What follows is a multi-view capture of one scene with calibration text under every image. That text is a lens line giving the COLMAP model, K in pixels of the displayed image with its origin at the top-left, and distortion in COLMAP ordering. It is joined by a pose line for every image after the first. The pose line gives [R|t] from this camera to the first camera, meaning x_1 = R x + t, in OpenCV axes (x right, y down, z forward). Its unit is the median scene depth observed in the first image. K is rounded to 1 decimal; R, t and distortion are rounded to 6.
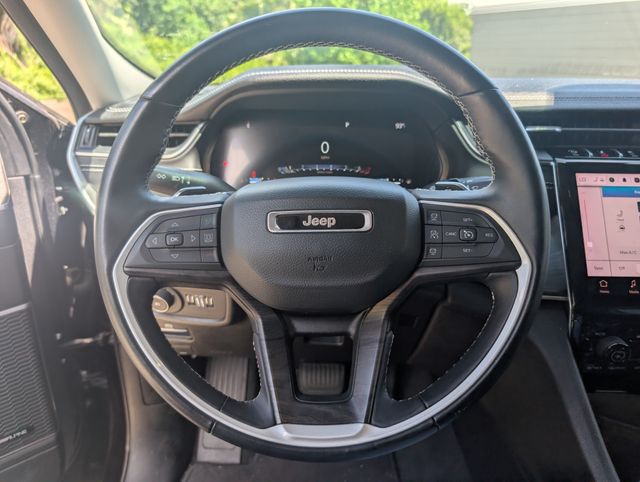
lens RADIAL K [[466.0, 0, 319.6], [0, 466.0, 243.3], [0, 0, 1]] dist [-0.035962, -0.001405]
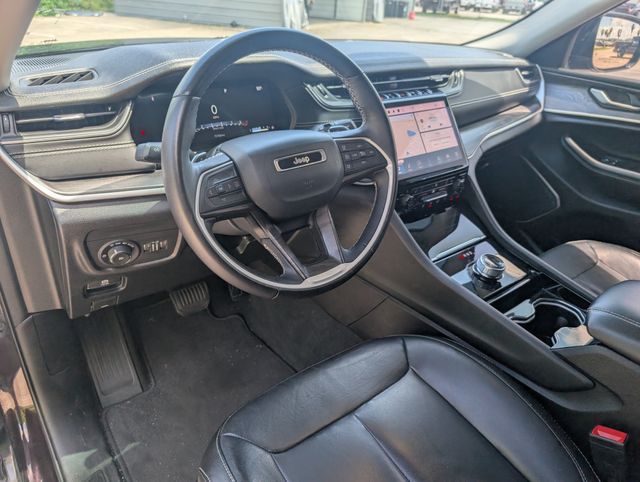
lens RADIAL K [[466.0, 0, 320.5], [0, 466.0, 239.8], [0, 0, 1]] dist [-0.035962, -0.001405]
pose [[0.774078, -0.269204, 0.573003, -0.813476], [0.184774, 0.961750, 0.202228, -0.079301], [-0.605526, -0.050664, 0.794211, -0.342476]]
